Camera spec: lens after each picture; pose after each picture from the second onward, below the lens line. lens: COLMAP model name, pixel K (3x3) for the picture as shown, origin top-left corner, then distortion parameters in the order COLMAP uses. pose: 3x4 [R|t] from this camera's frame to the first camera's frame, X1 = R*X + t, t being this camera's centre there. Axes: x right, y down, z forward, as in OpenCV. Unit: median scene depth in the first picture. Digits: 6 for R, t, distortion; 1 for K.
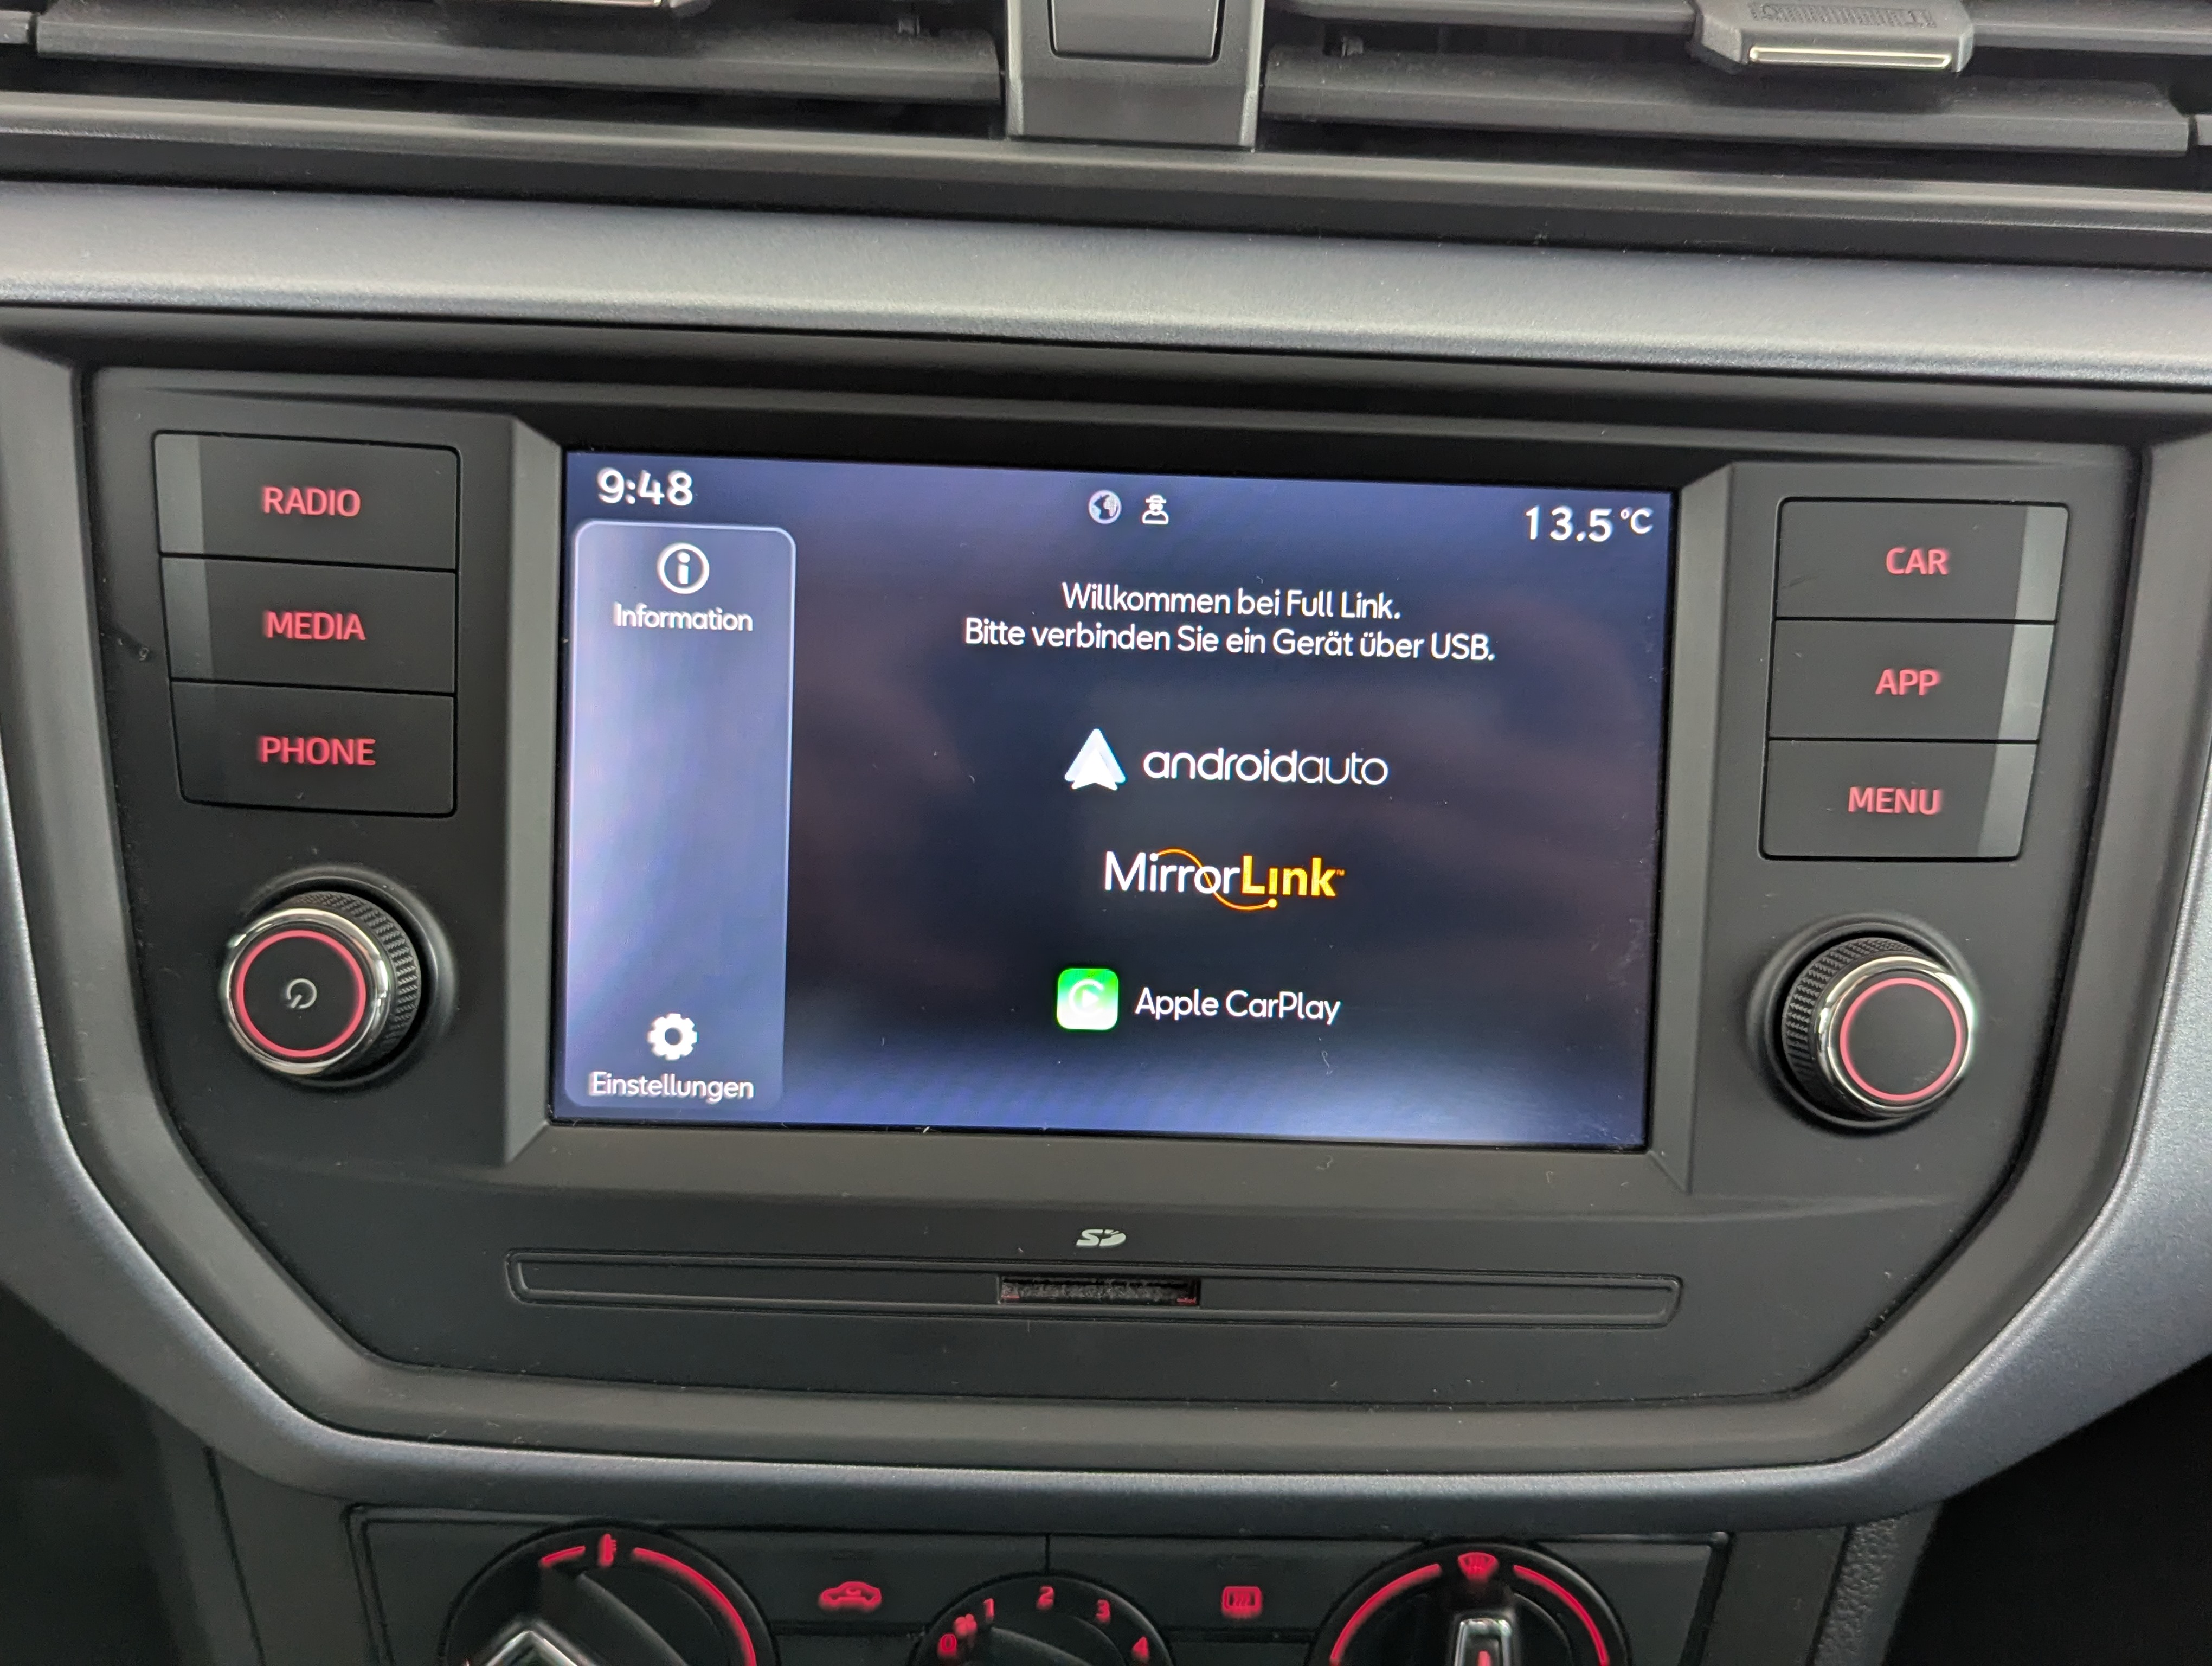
lens RADIAL K [[2164.3, 0, 1106.0], [0, 2164.3, 833.0], [0, 0, 1]] dist [0.059272, -0.181149]
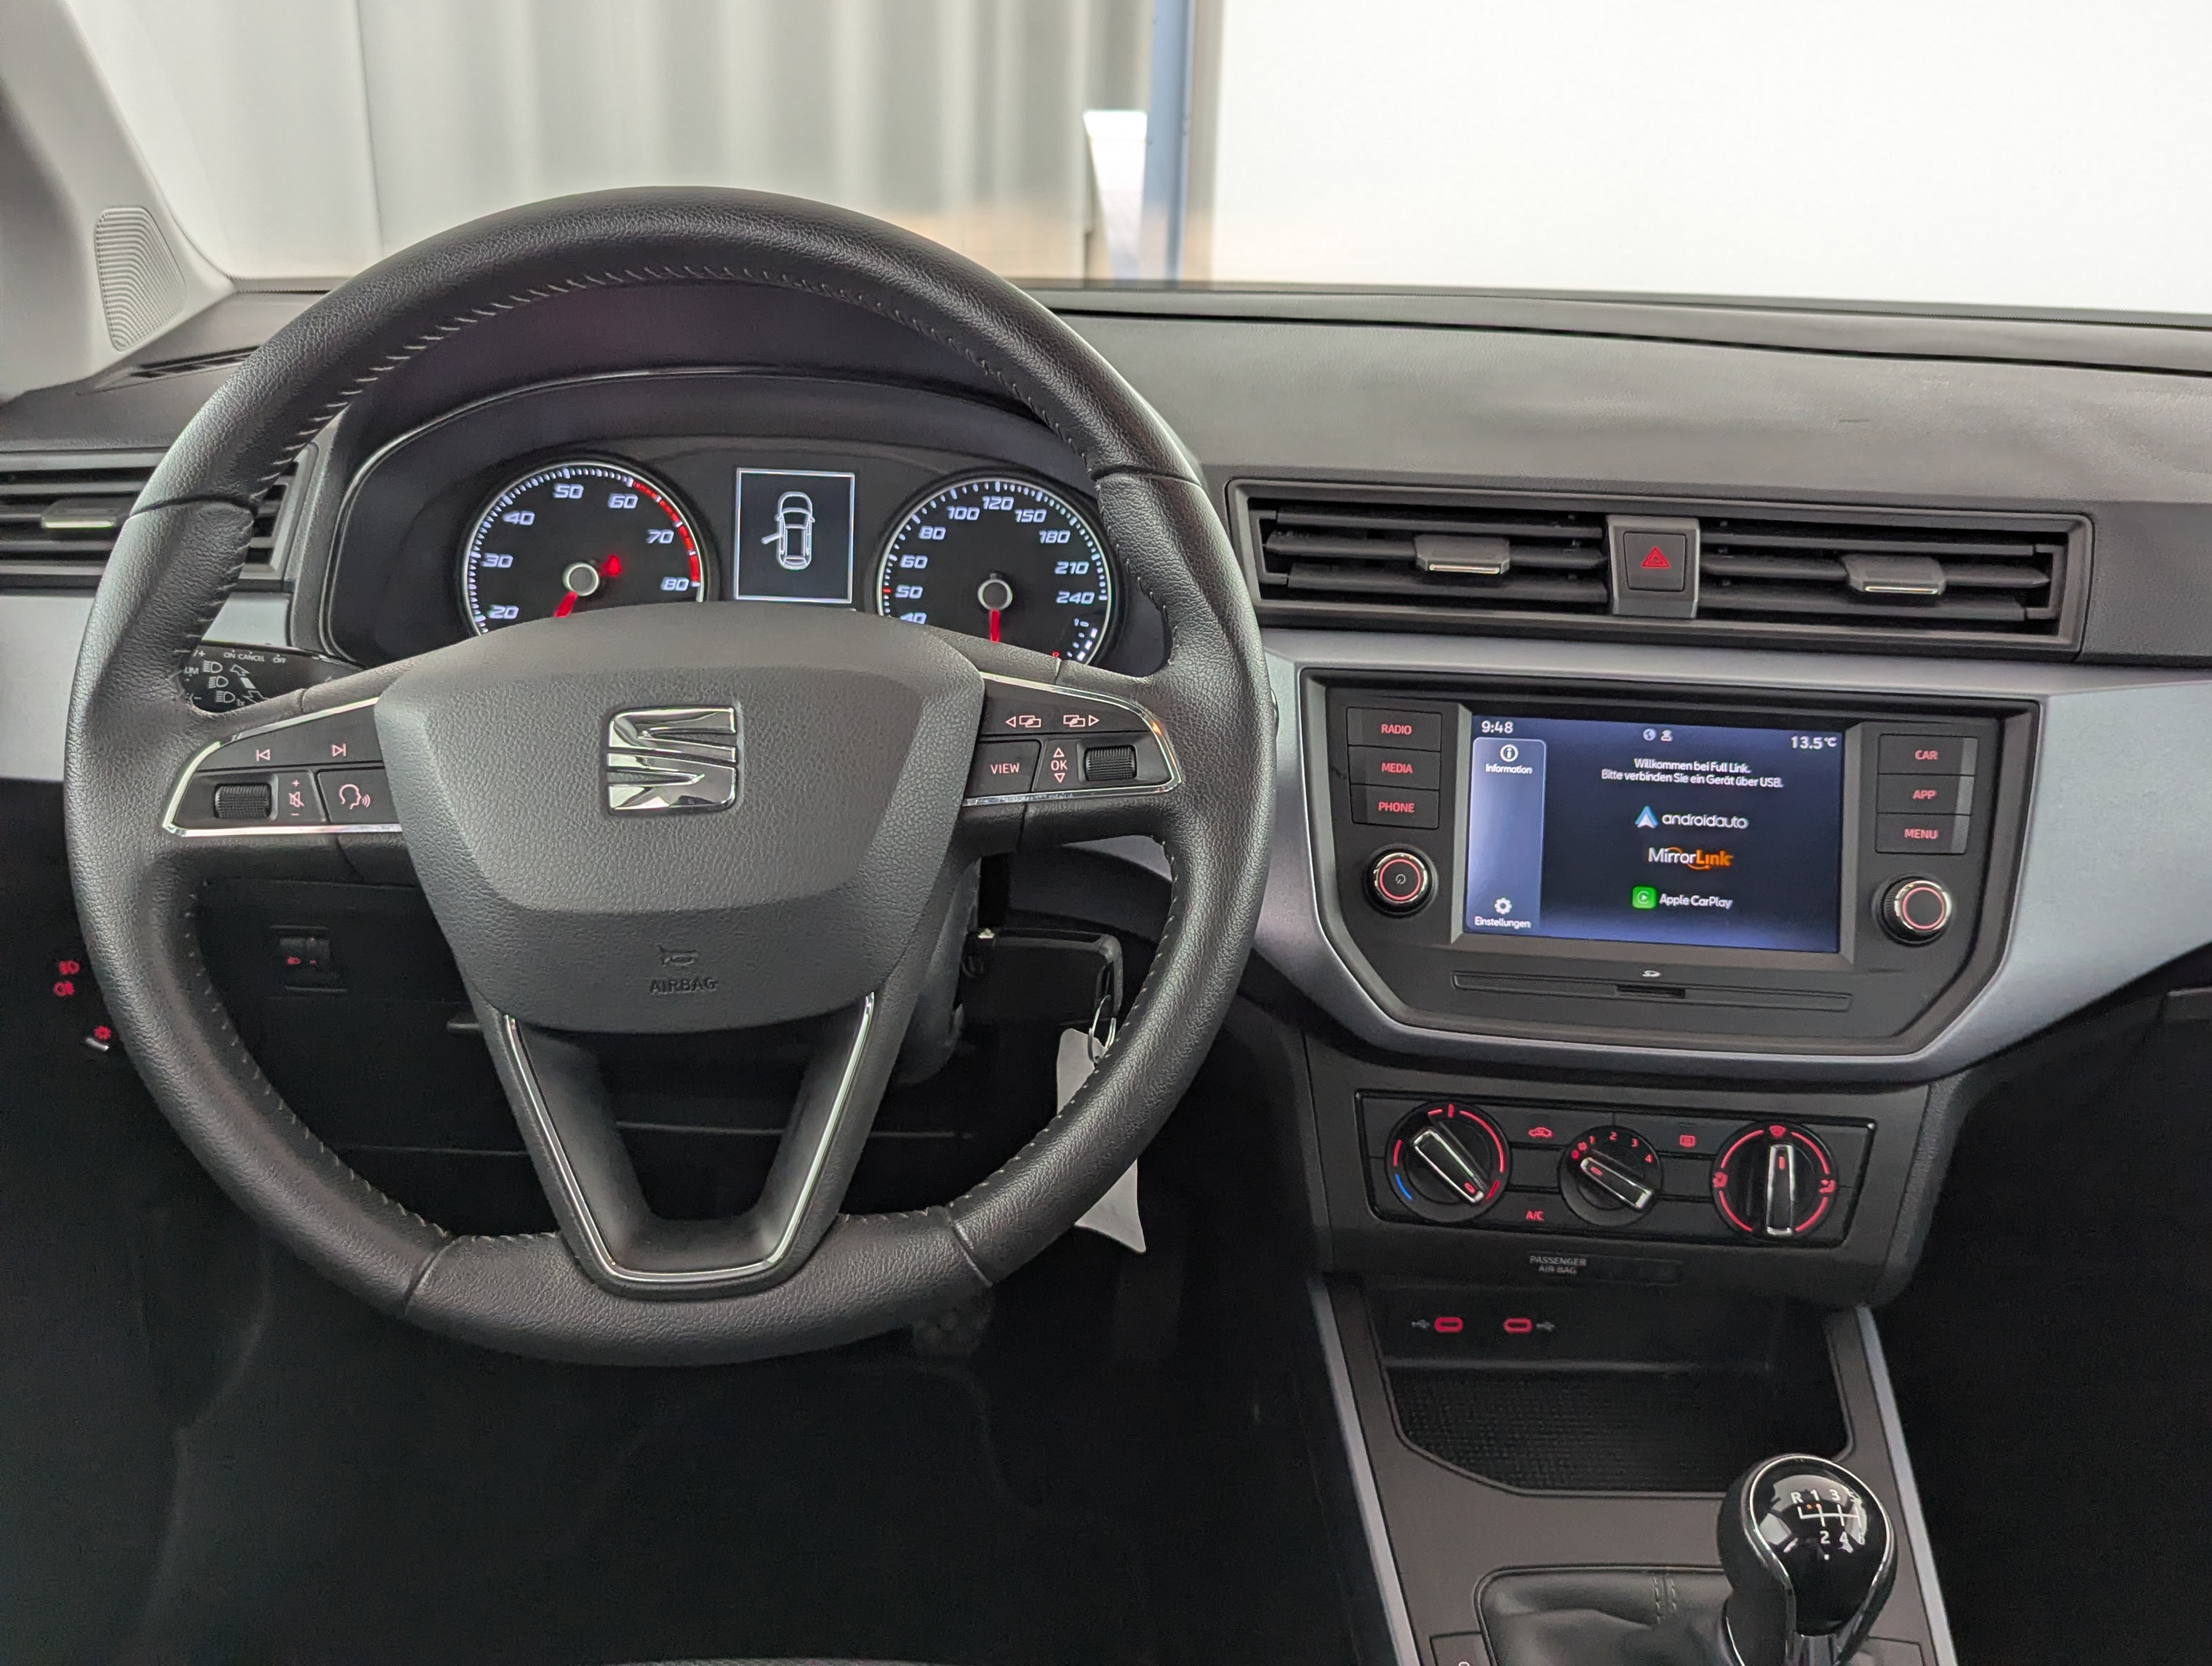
lens RADIAL K [[2015.8, 0, 1119.8], [0, 2015.8, 820.4], [0, 0, 1]] dist [0.087585, -0.276911]
pose [[0.995350, 0.015814, -0.095020, -0.464921], [-0.030186, 0.987954, -0.151776, 0.418690], [0.091476, 0.153939, 0.983837, -1.829941]]
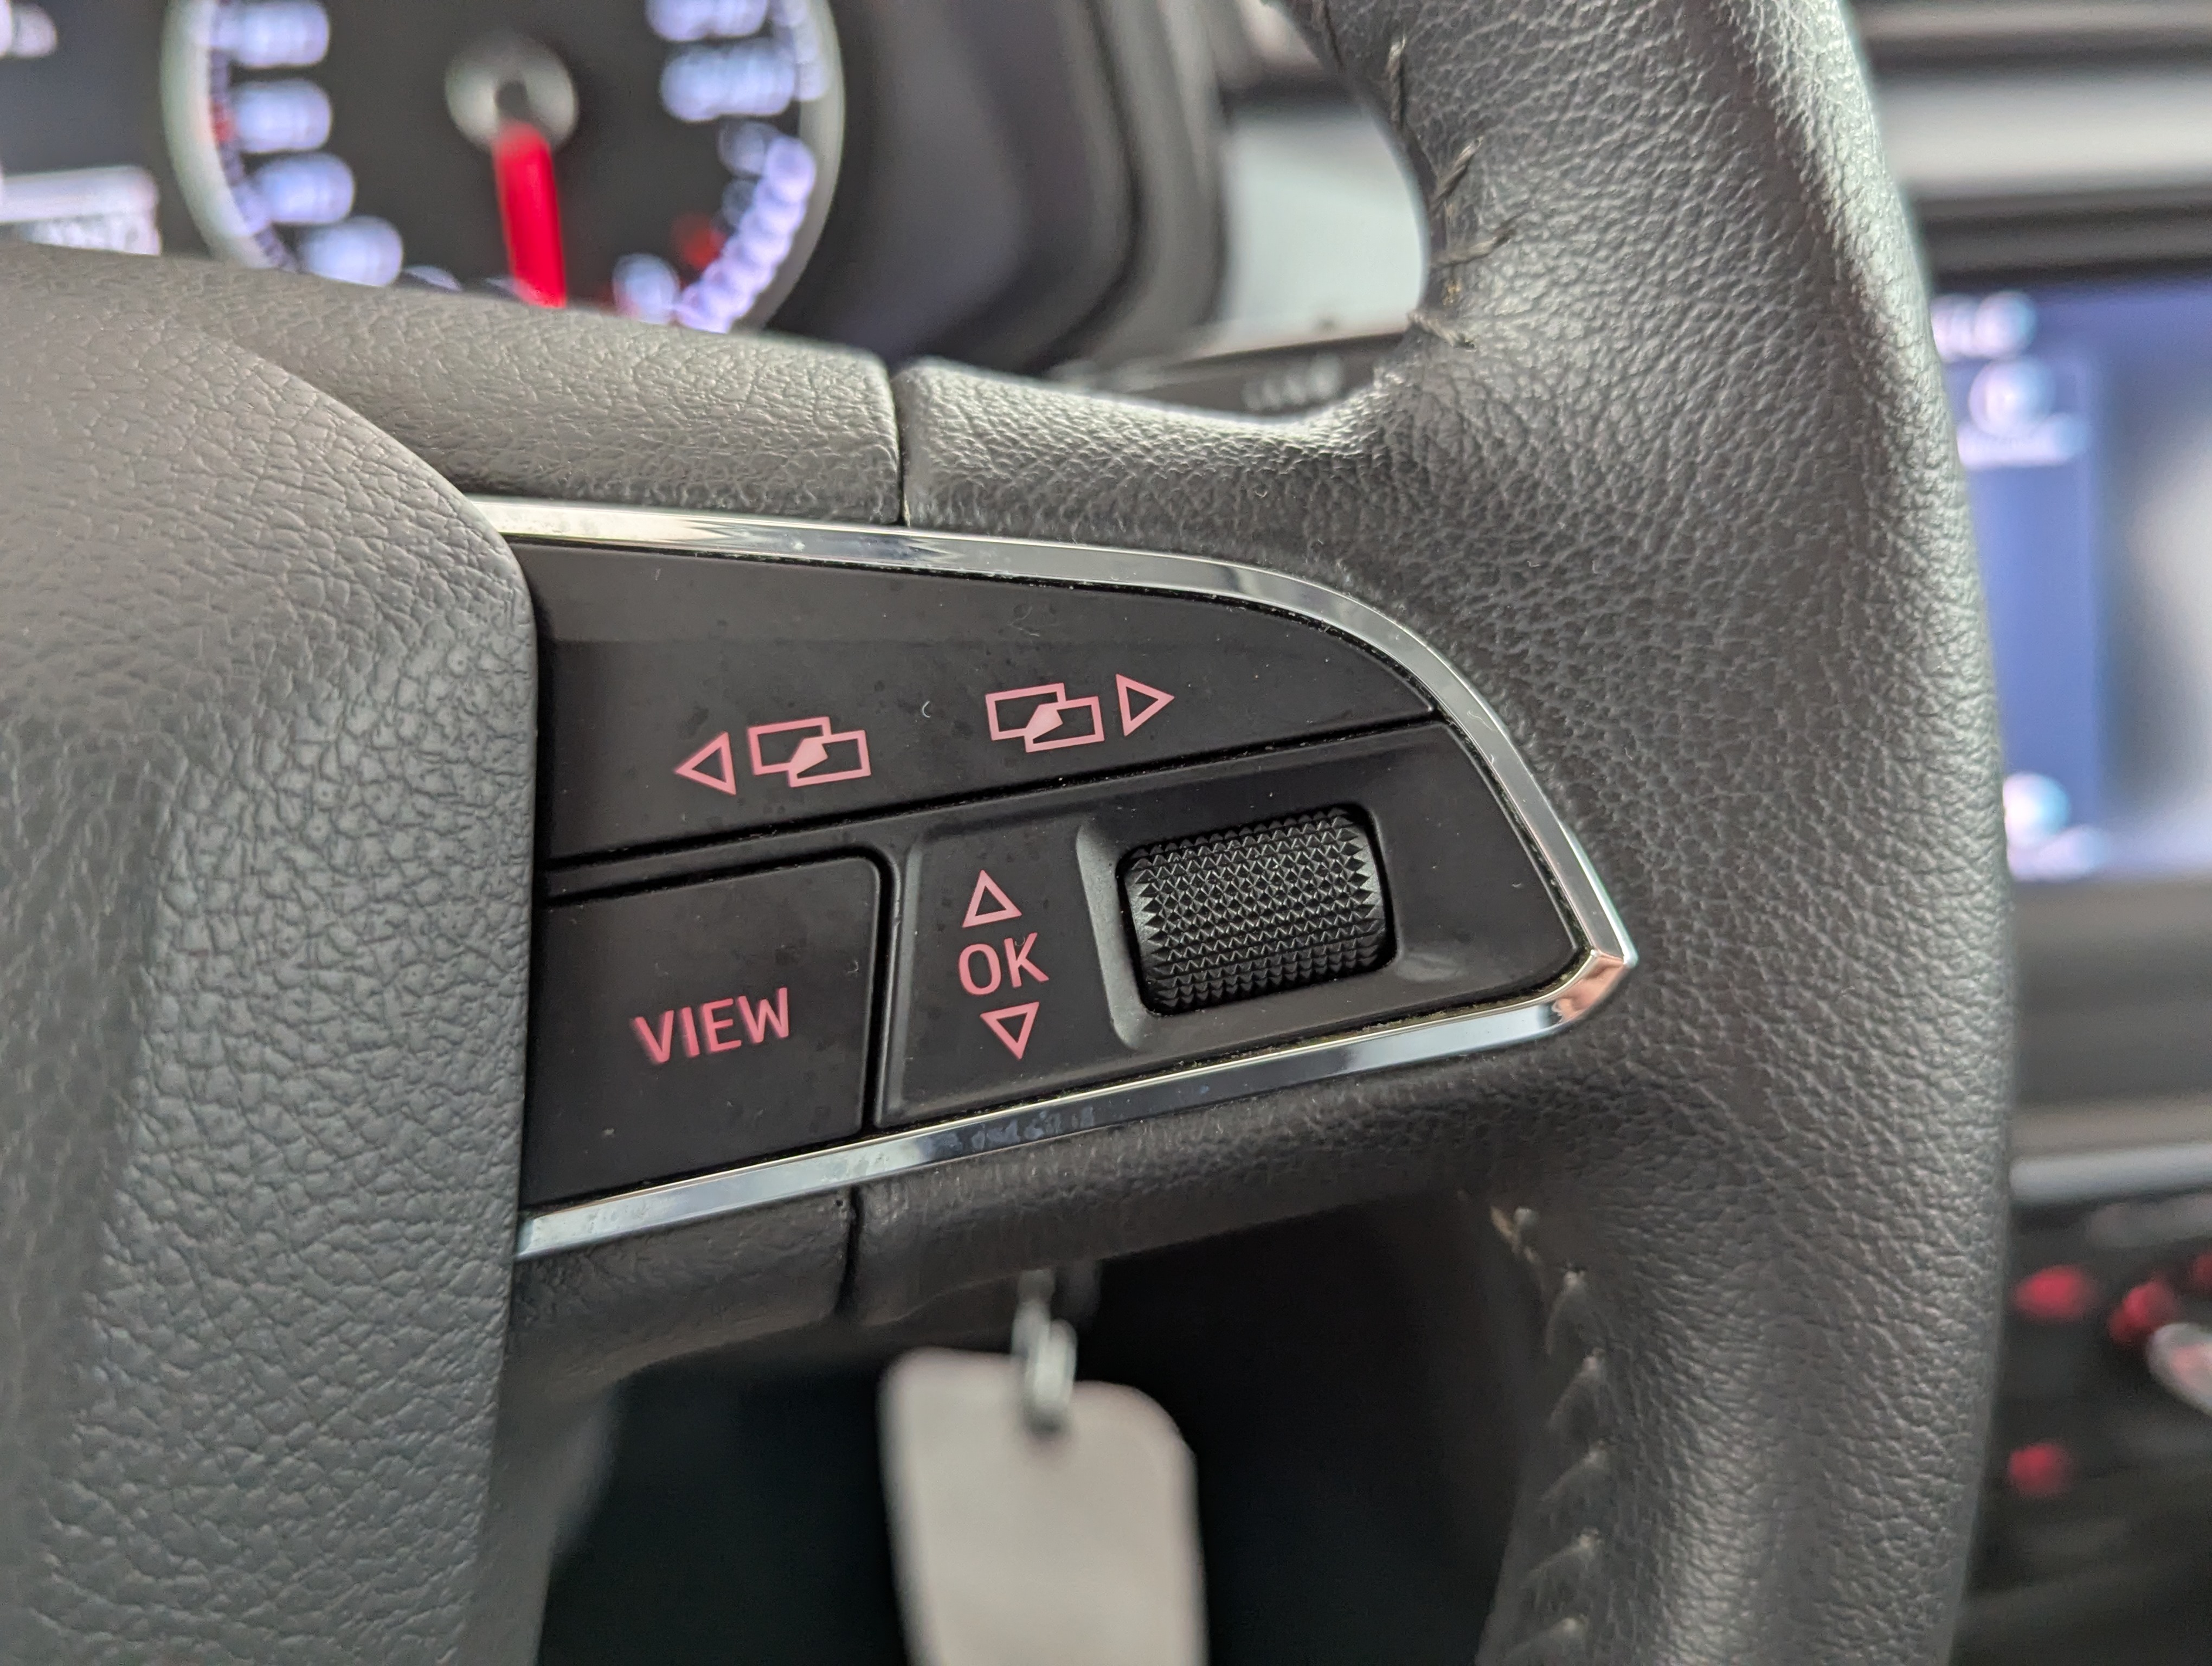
lens RADIAL K [[2164.3, 0, 1106.0], [0, 2164.3, 833.0], [0, 0, 1]] dist [0.059272, -0.181149]
pose [[0.992046, -0.114374, 0.052568, -0.738481], [0.110426, 0.991221, 0.072710, -0.028355], [-0.060423, -0.066327, 0.995967, -0.134324]]
